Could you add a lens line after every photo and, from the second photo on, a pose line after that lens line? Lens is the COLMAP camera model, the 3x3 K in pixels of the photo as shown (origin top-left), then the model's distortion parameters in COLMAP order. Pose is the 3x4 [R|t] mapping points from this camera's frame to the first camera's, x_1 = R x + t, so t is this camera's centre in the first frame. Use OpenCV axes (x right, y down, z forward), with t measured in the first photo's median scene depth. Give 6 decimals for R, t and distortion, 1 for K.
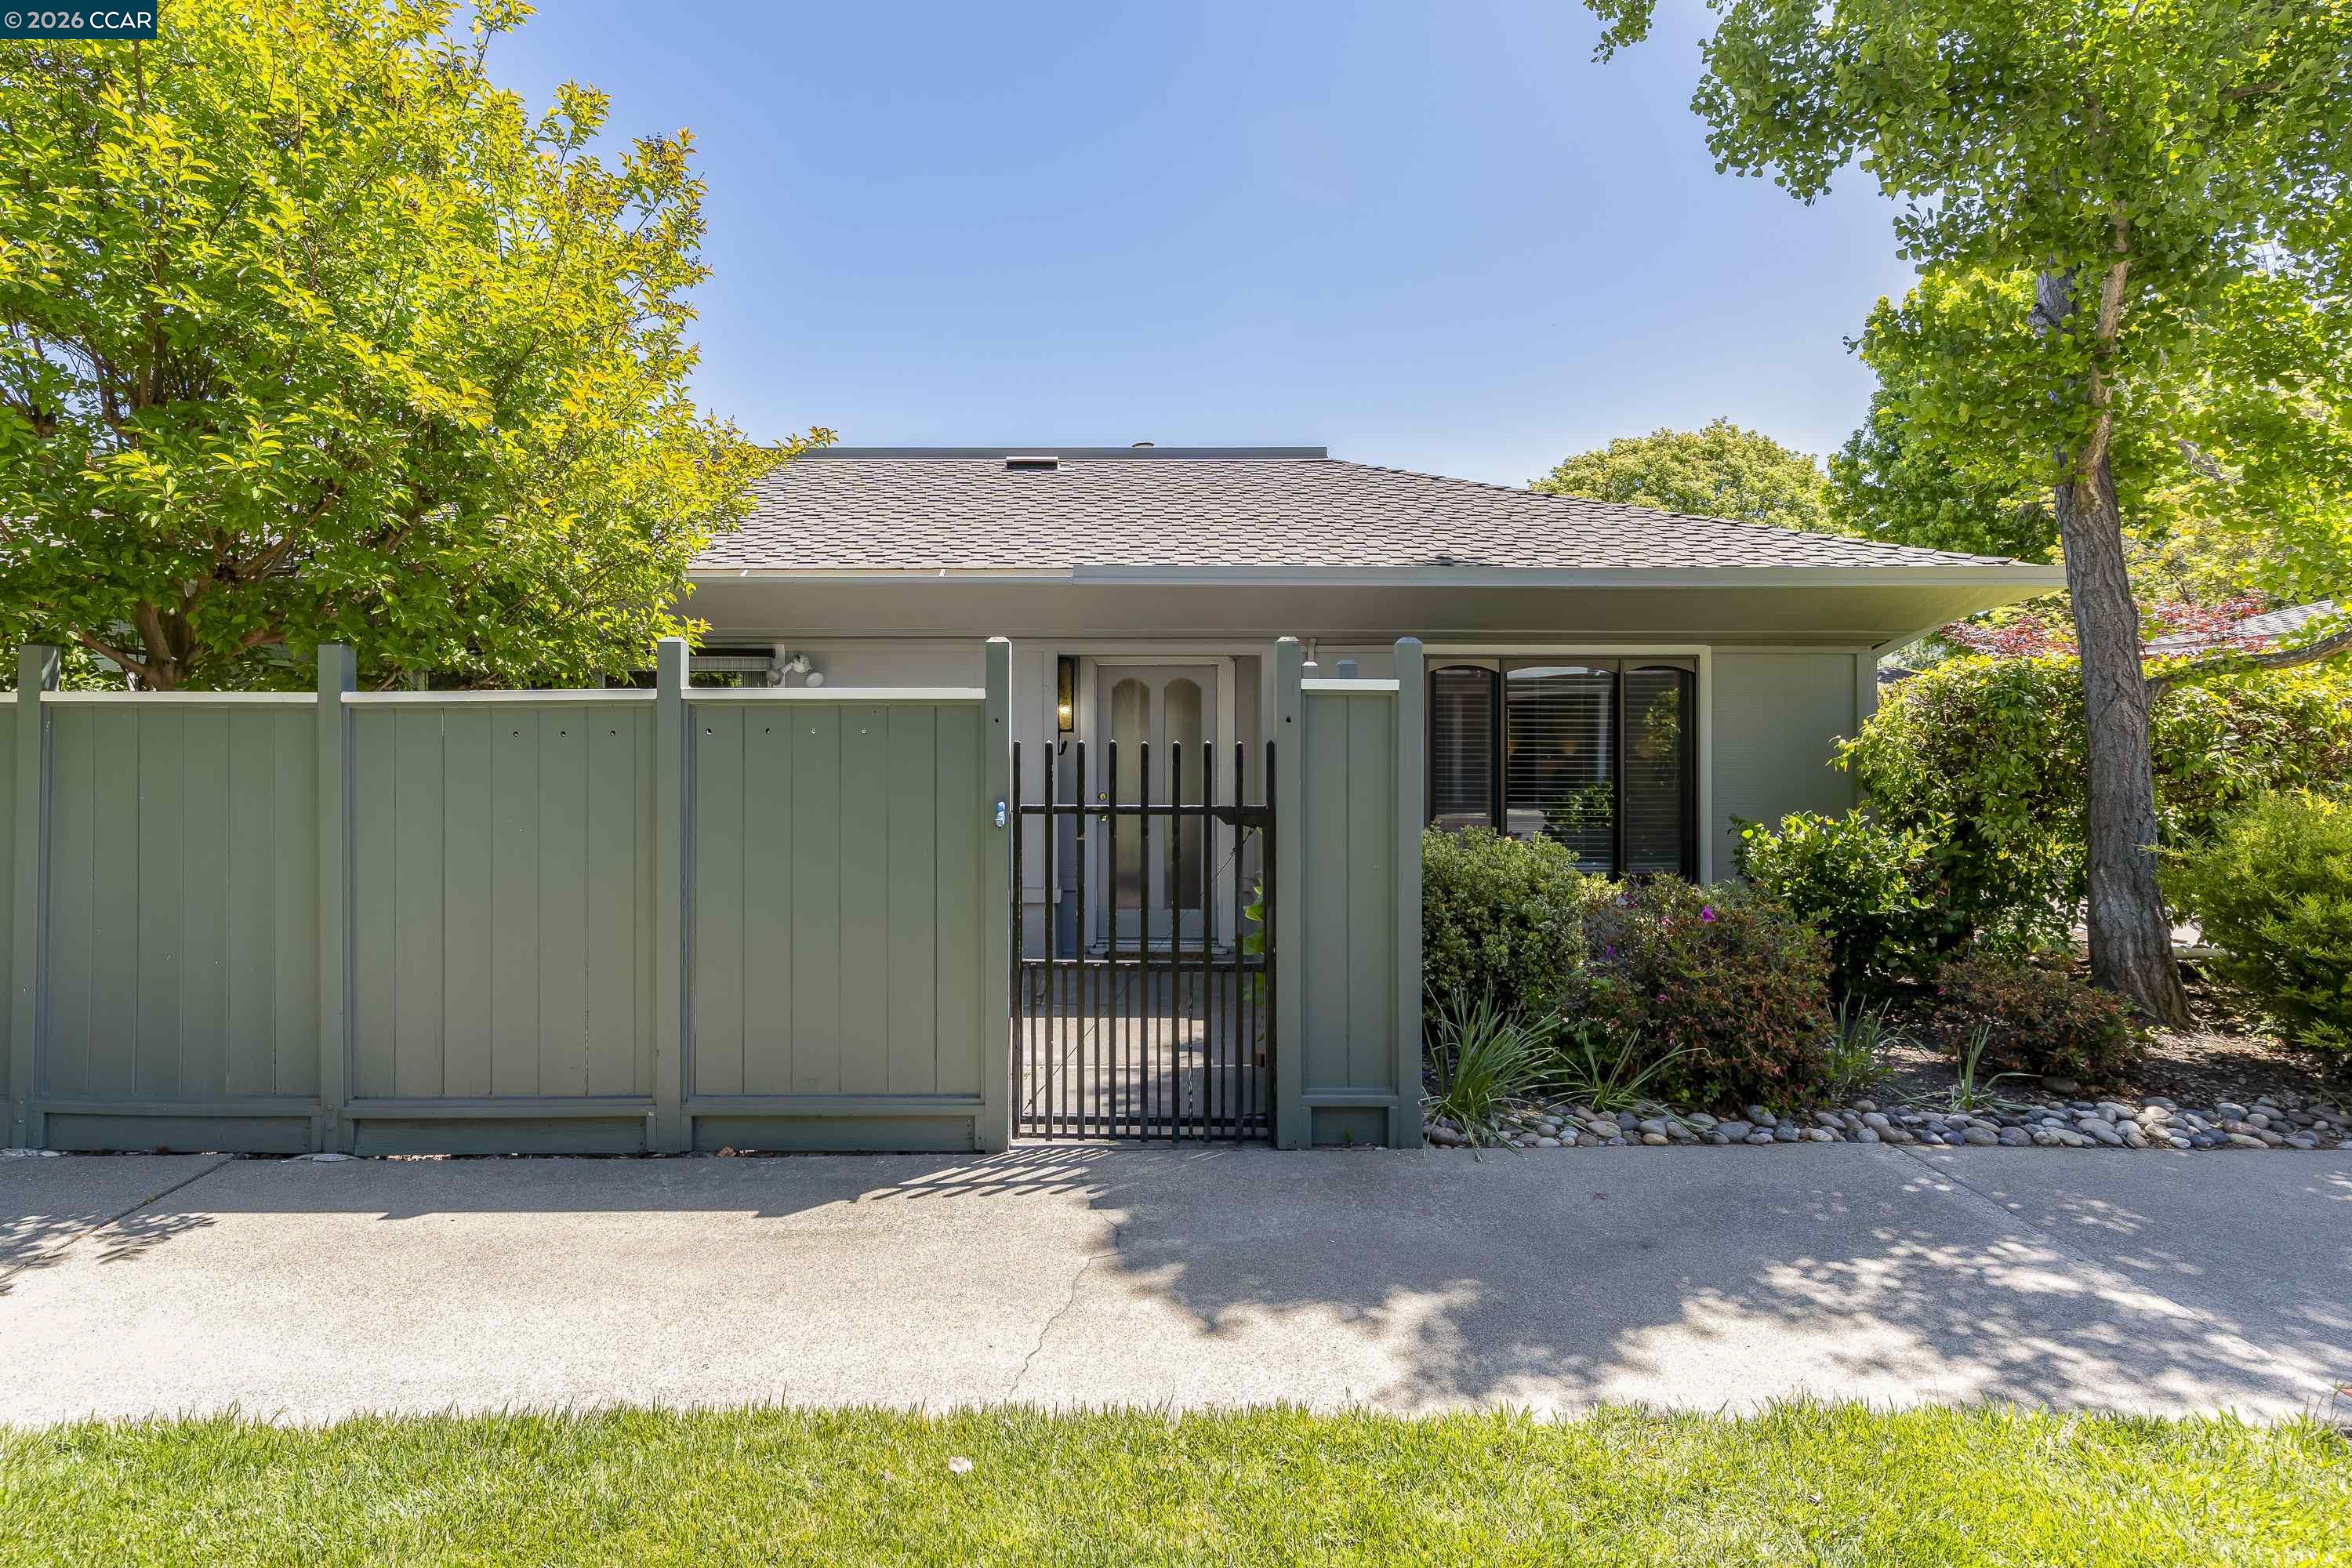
lens RADIAL K [[1110.0, 0, 1224.8], [0, 1110.0, 732.8], [0, 0, 1]] dist [0.000272, 0.003644]
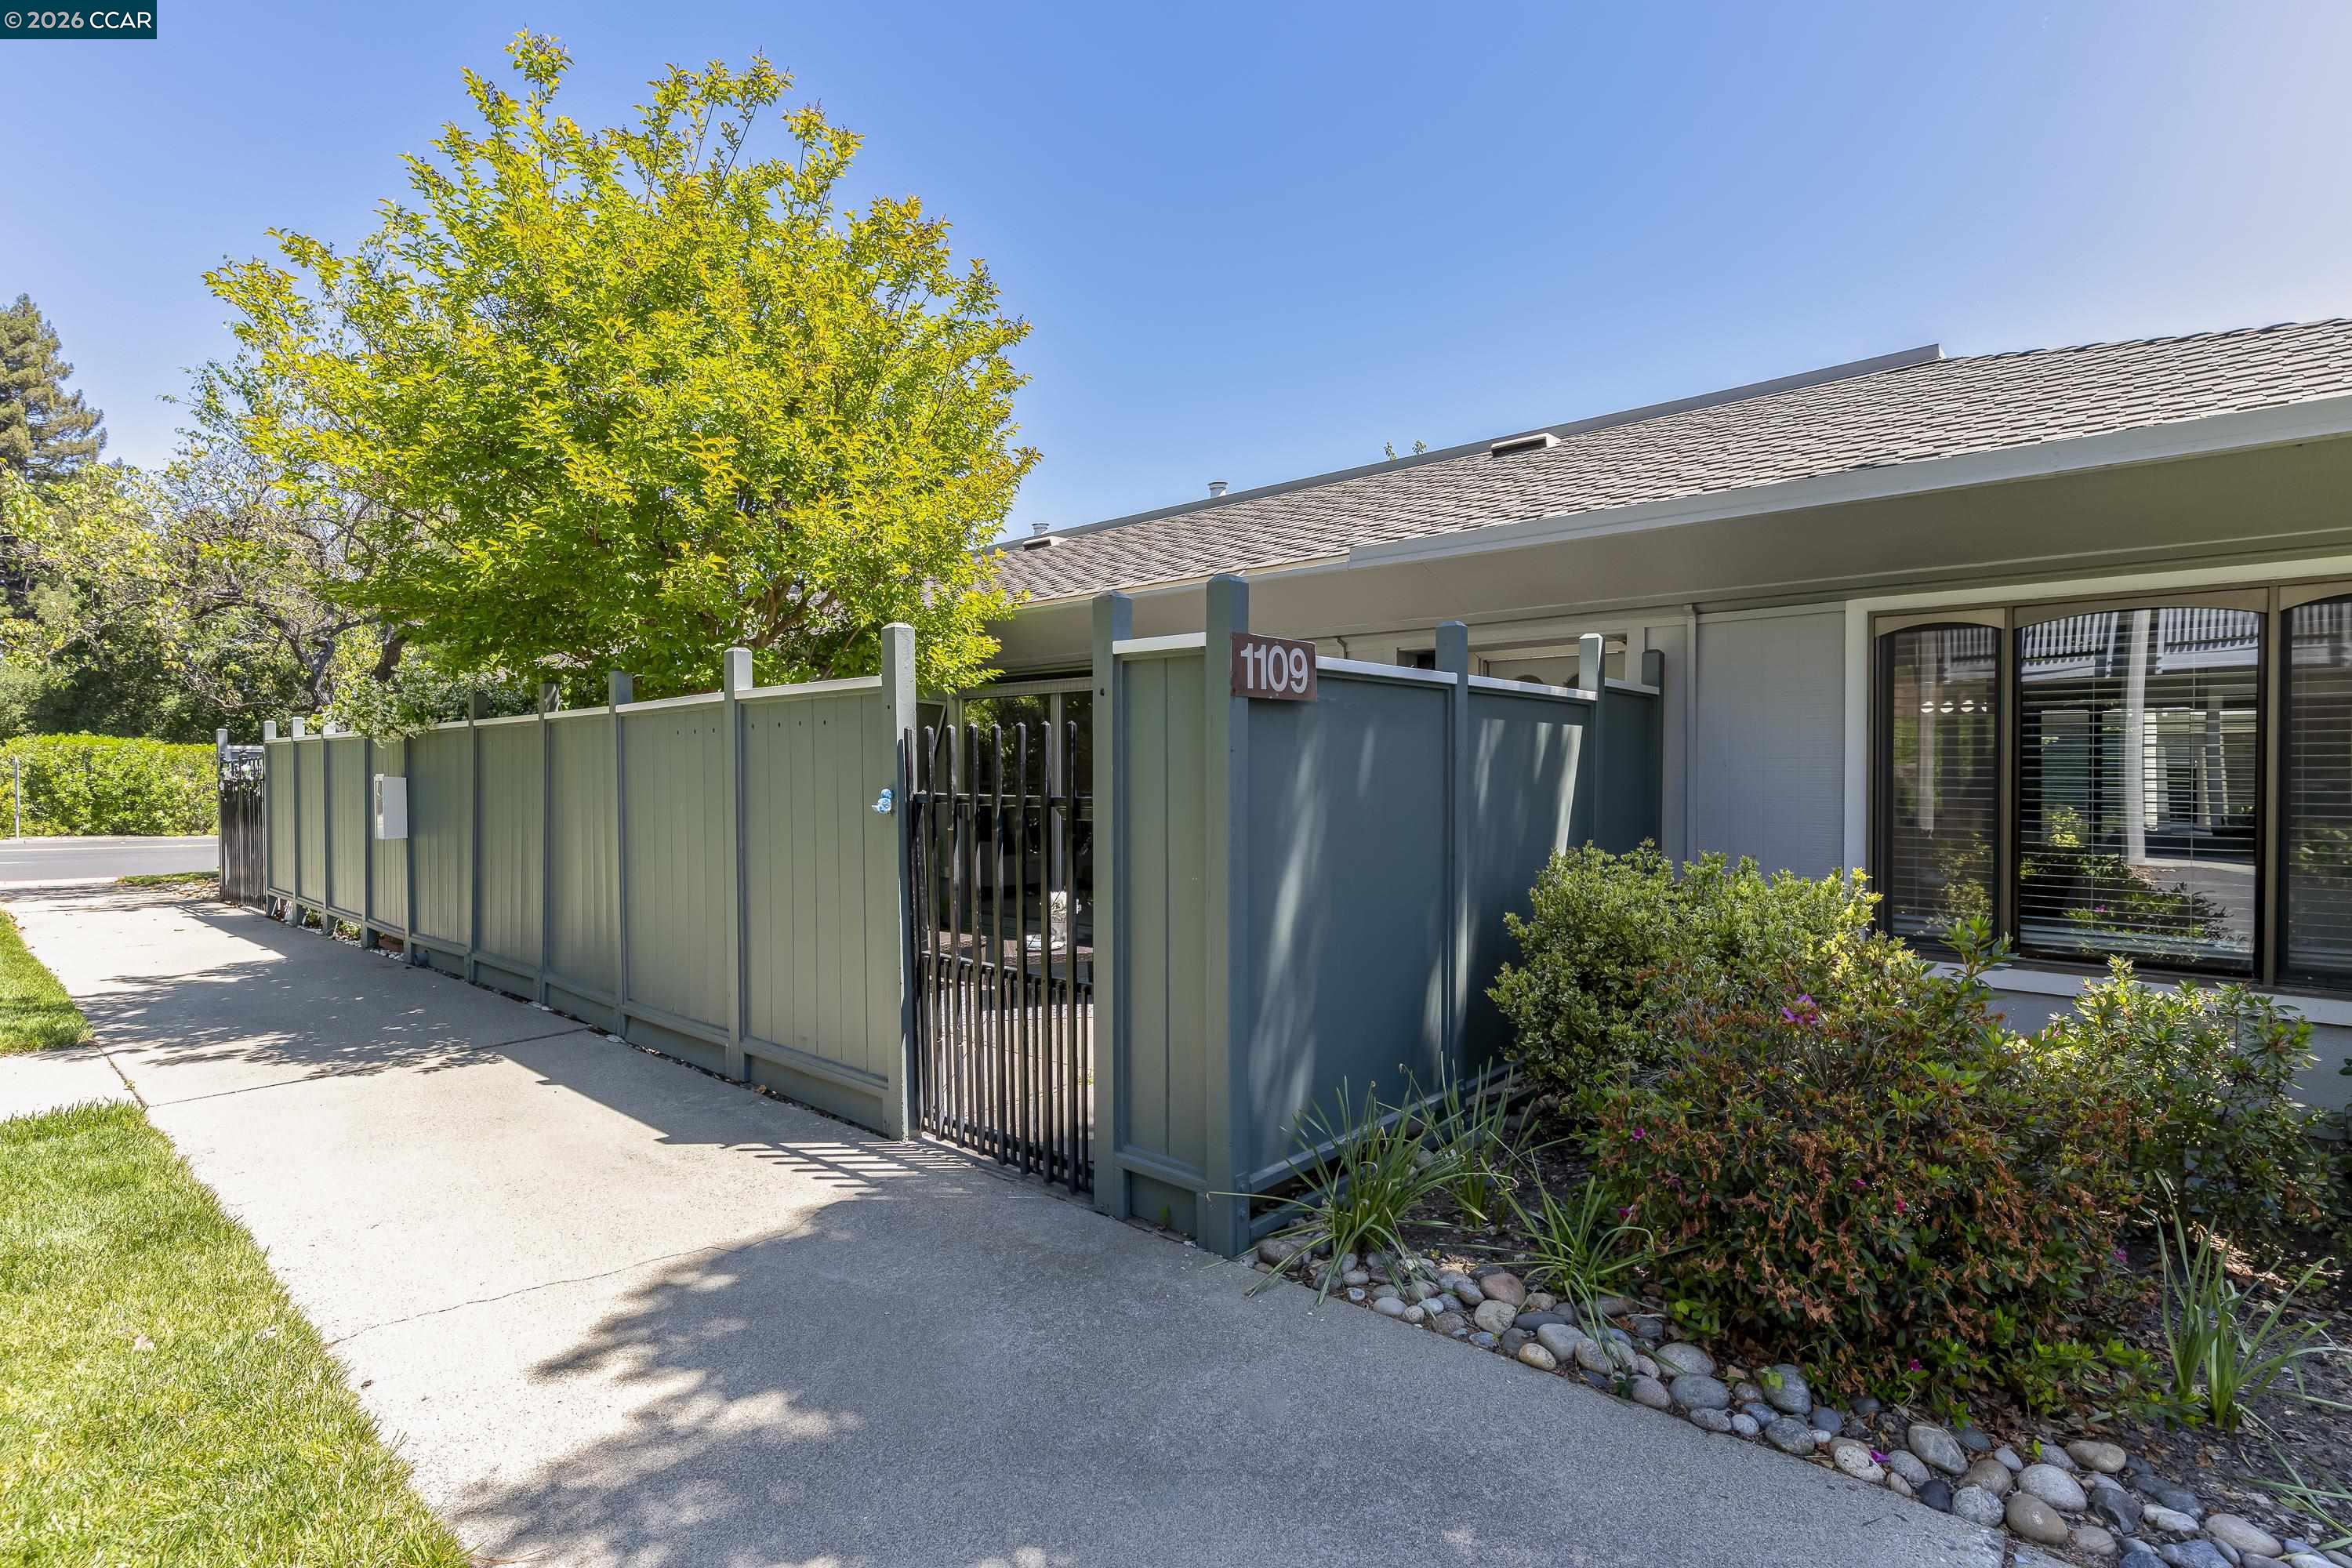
lens RADIAL K [[1110.0, 0, 1159.2], [0, 1110.0, 786.0], [0, 0, 1]] dist [0.000272, 0.003644]
pose [[0.751636, 0.005455, -0.659556, 0.593406], [0.004311, 0.999904, 0.013182, 0.049282], [0.659564, -0.012752, 0.751540, 0.401183]]
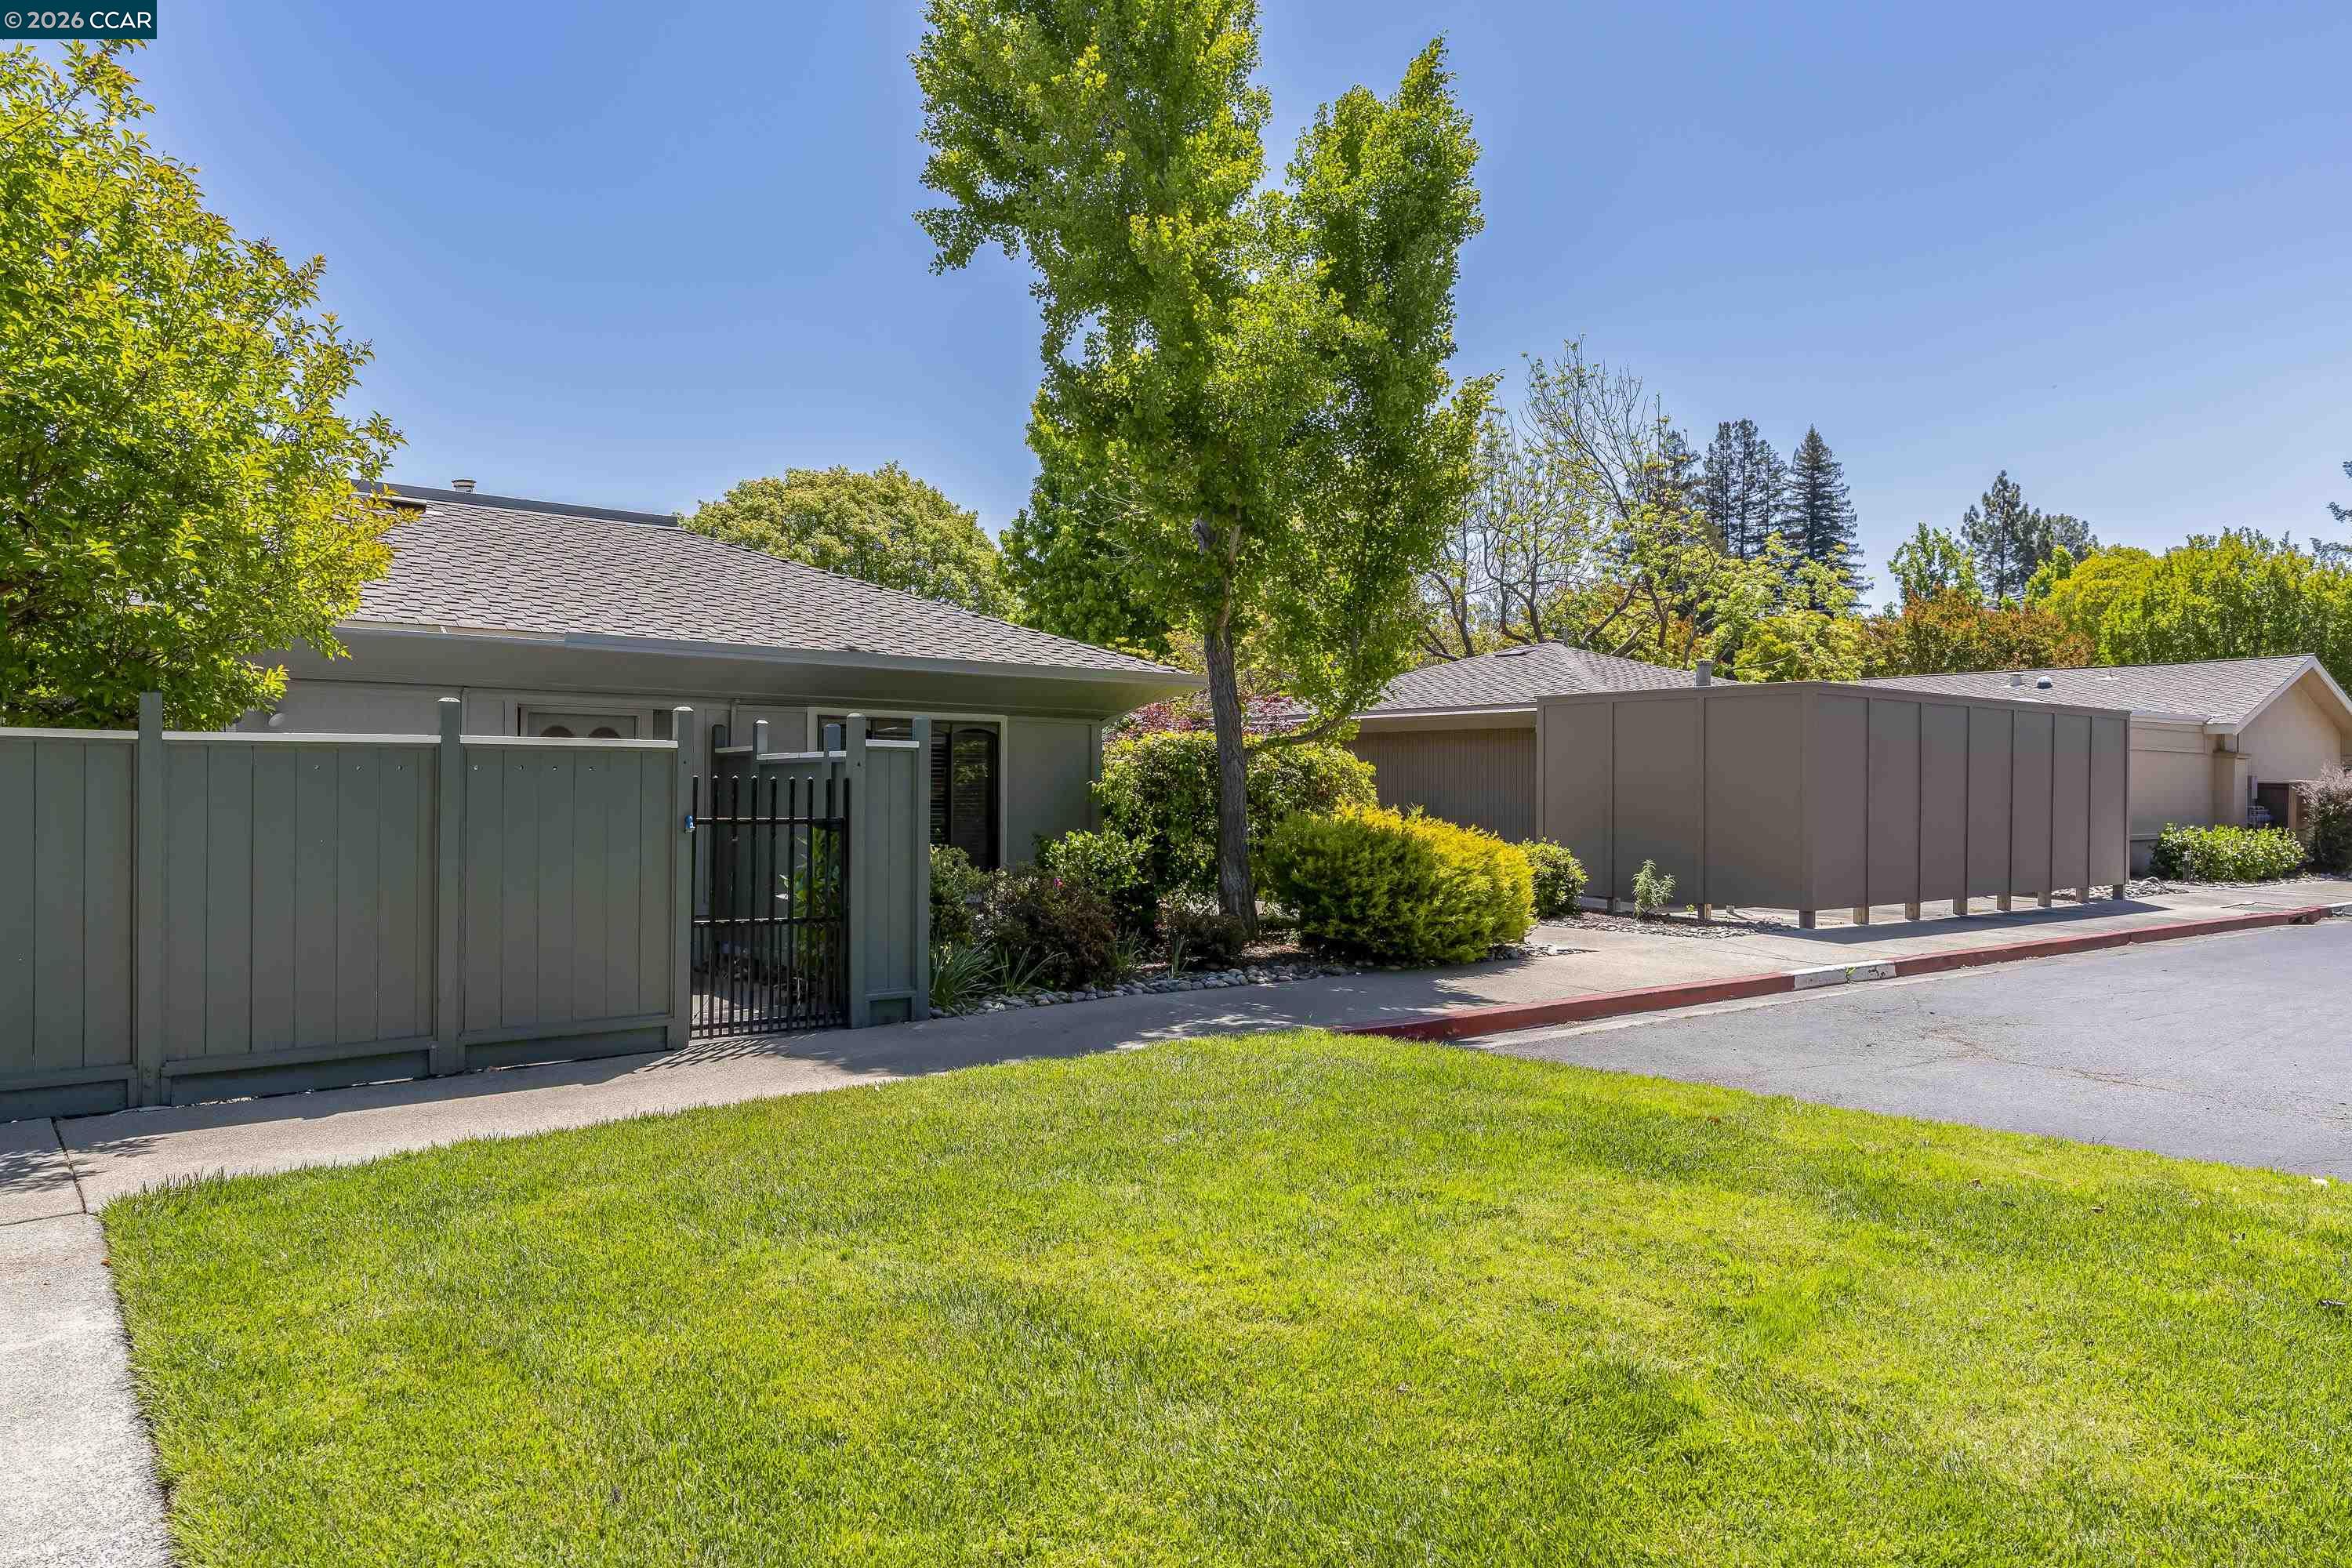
lens RADIAL K [[1559.6, 0, 1182.4], [0, 1559.6, 788.6], [0, 0, 1]] dist [0.008538, 0.000657]
pose [[0.773296, 0.005427, 0.634022, -0.986555], [-0.008455, 0.999963, 0.001753, 0.013876], [-0.633988, -0.006717, 0.773313, -1.029821]]
